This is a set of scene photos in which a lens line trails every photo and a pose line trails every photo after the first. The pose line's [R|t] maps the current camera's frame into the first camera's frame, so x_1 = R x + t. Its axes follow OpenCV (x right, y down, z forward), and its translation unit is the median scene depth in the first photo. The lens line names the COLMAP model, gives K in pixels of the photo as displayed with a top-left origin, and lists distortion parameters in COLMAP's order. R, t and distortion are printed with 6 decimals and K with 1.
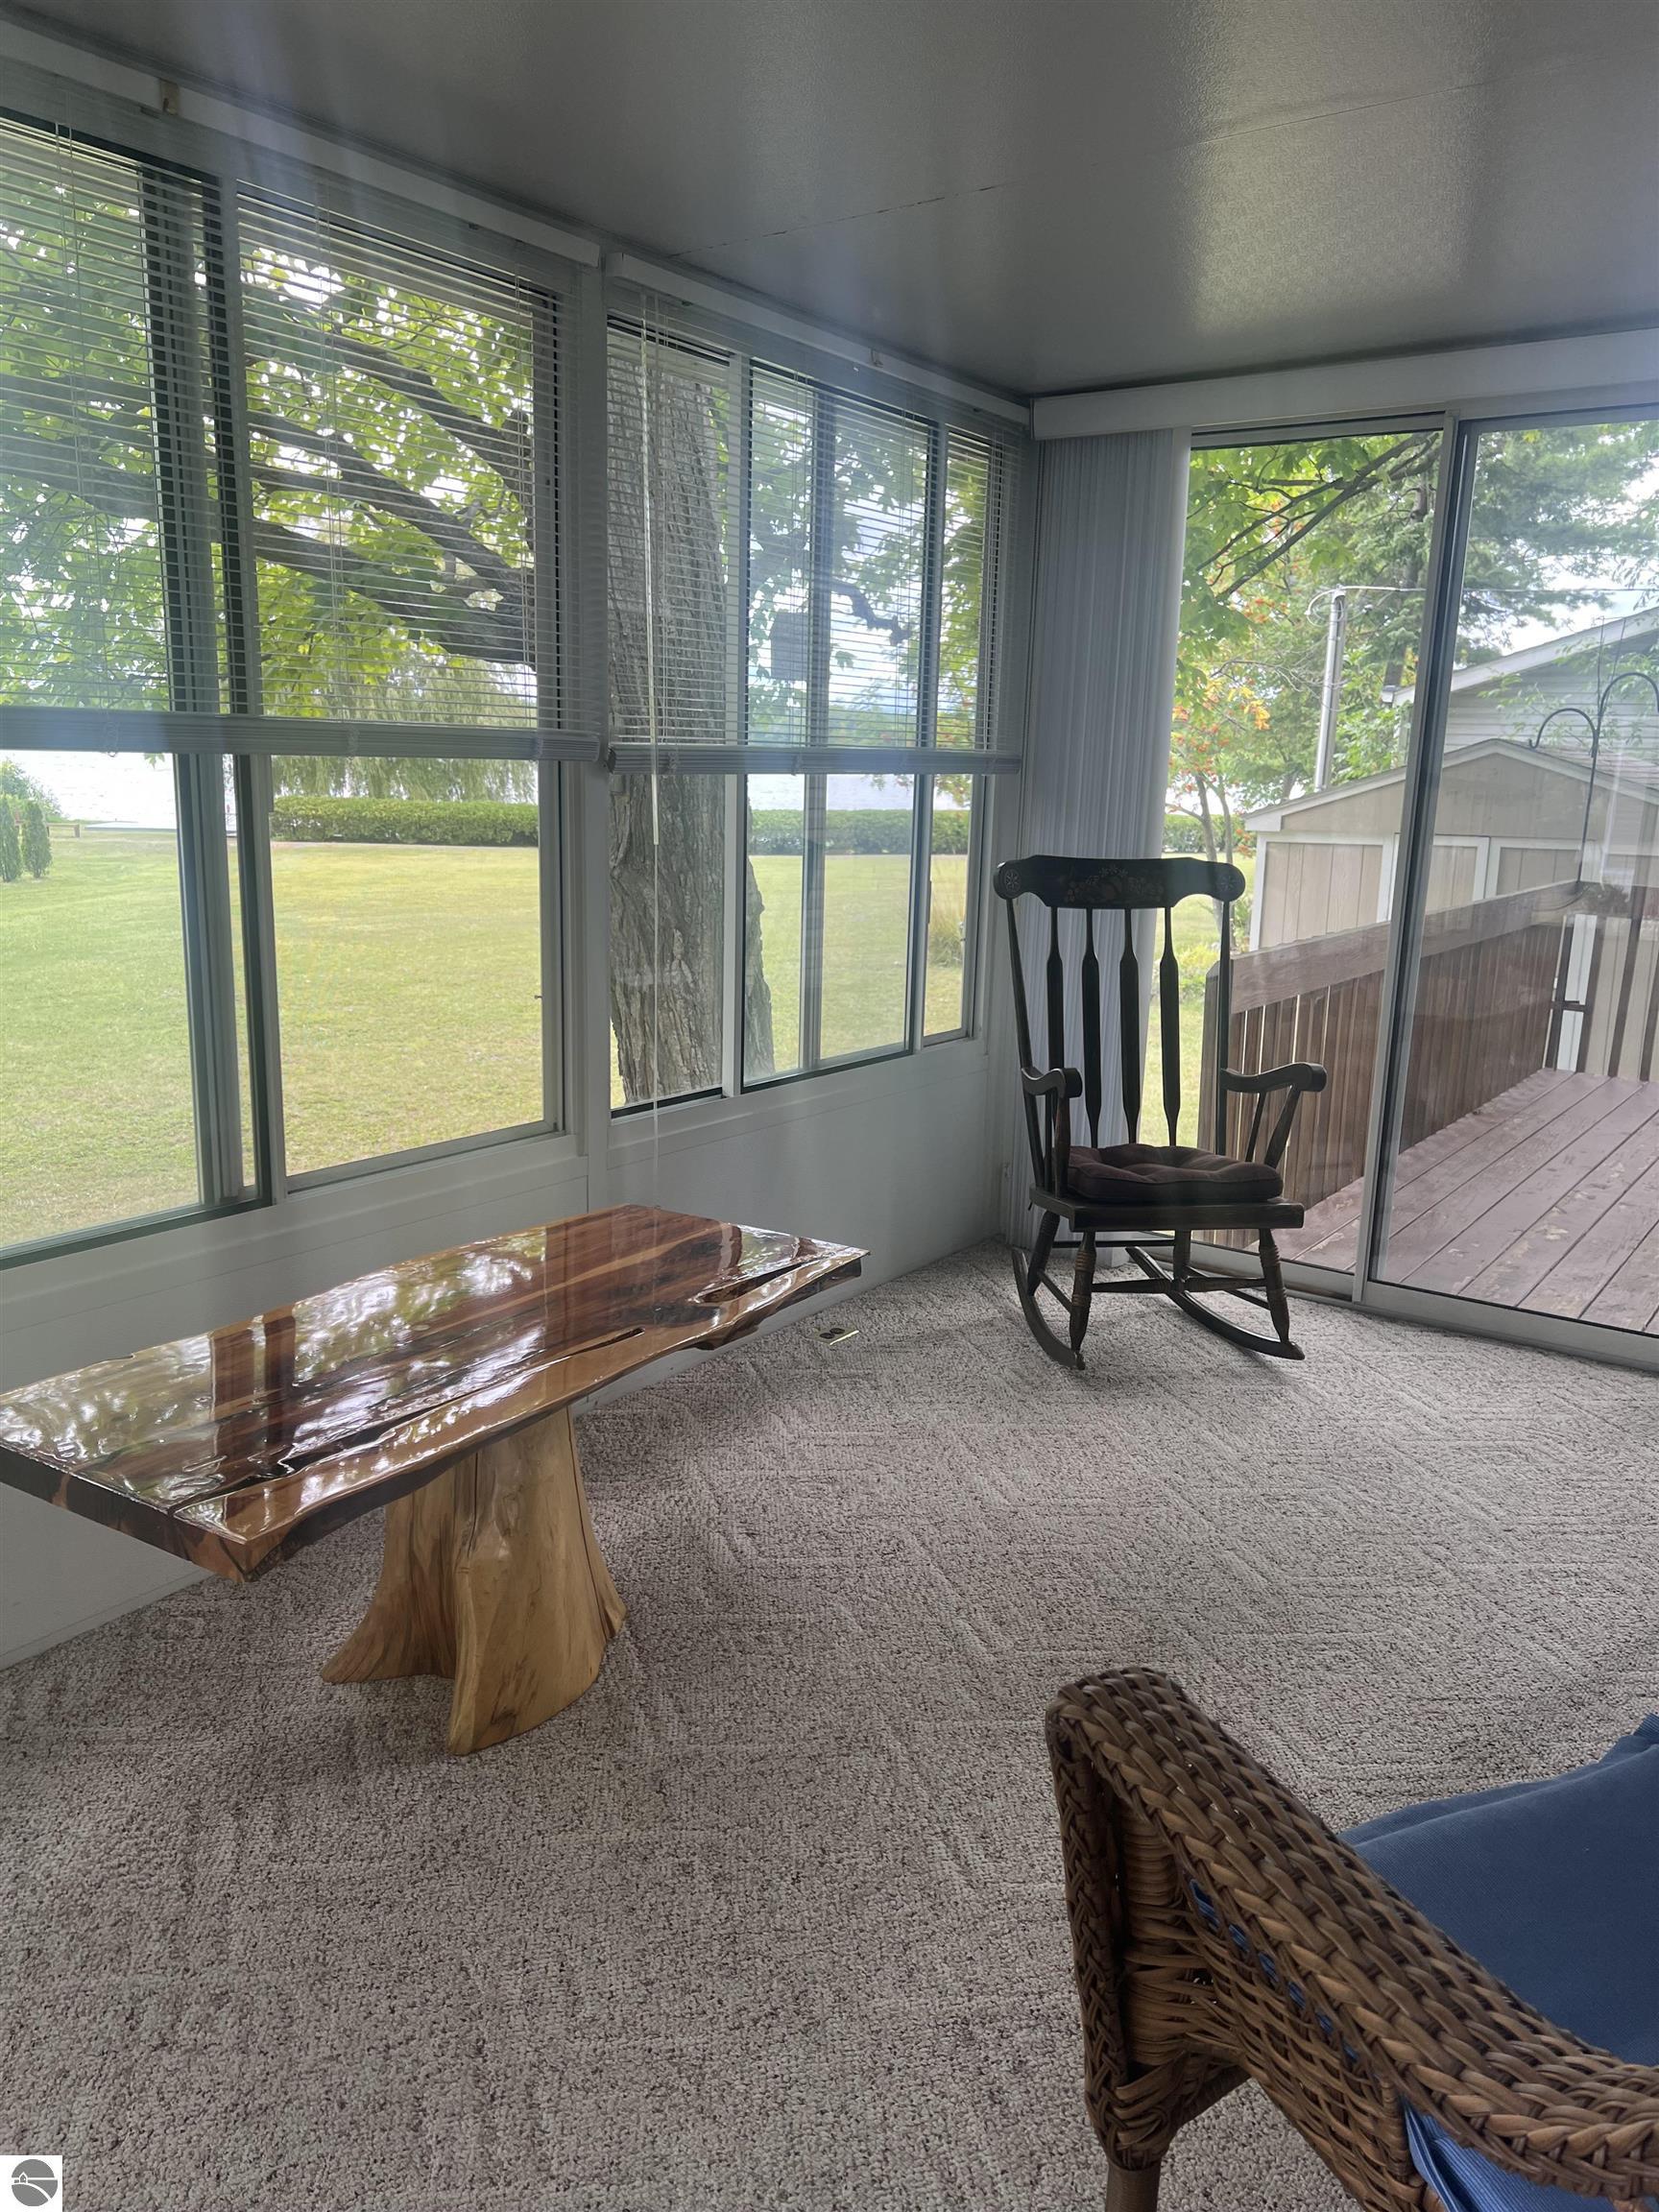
lens RADIAL K [[1681.7, 0, 825.1], [0, 1681.7, 1136.3], [0, 0, 1]] dist [0.048697, -0.053330]
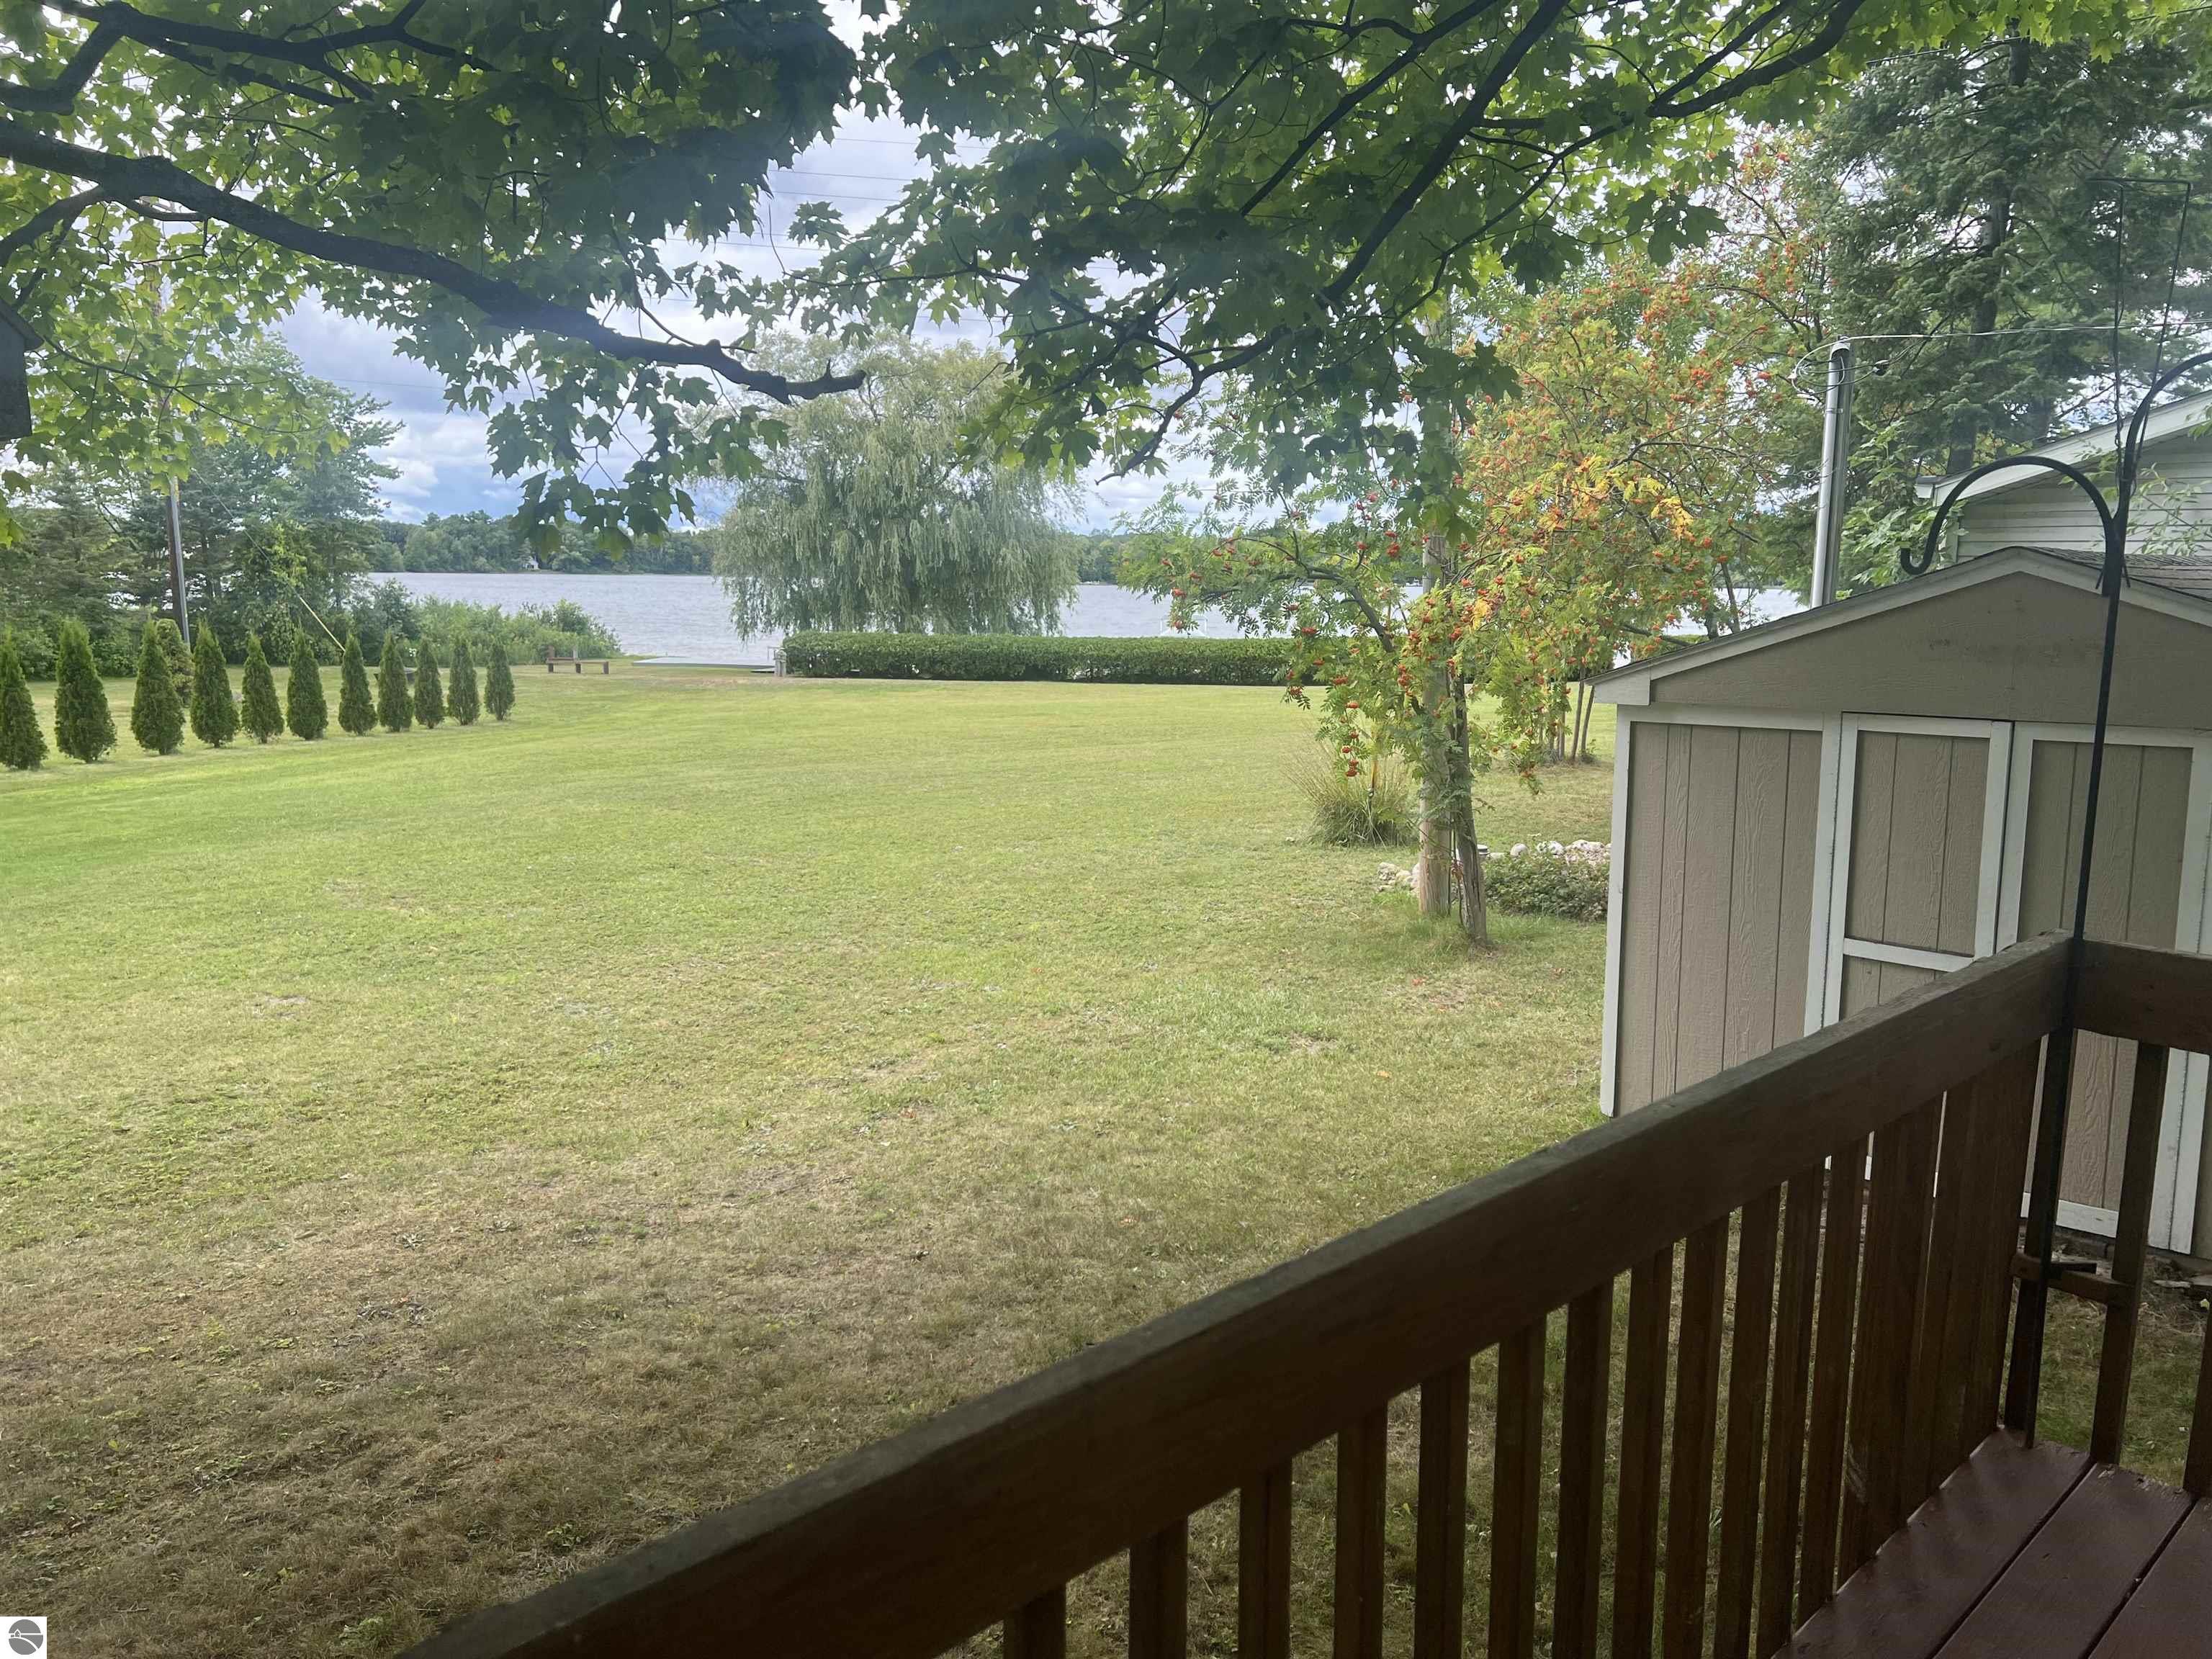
lens RADIAL K [[1681.7, 0, 1106.0], [0, 1681.7, 829.5], [0, 0, 1]] dist [0.048697, -0.053330]
pose [[0.982249, 0.010698, -0.187275, 0.127929], [-0.024807, 0.997012, -0.073160, -0.058240], [0.185933, 0.076507, 0.979579, 0.251923]]
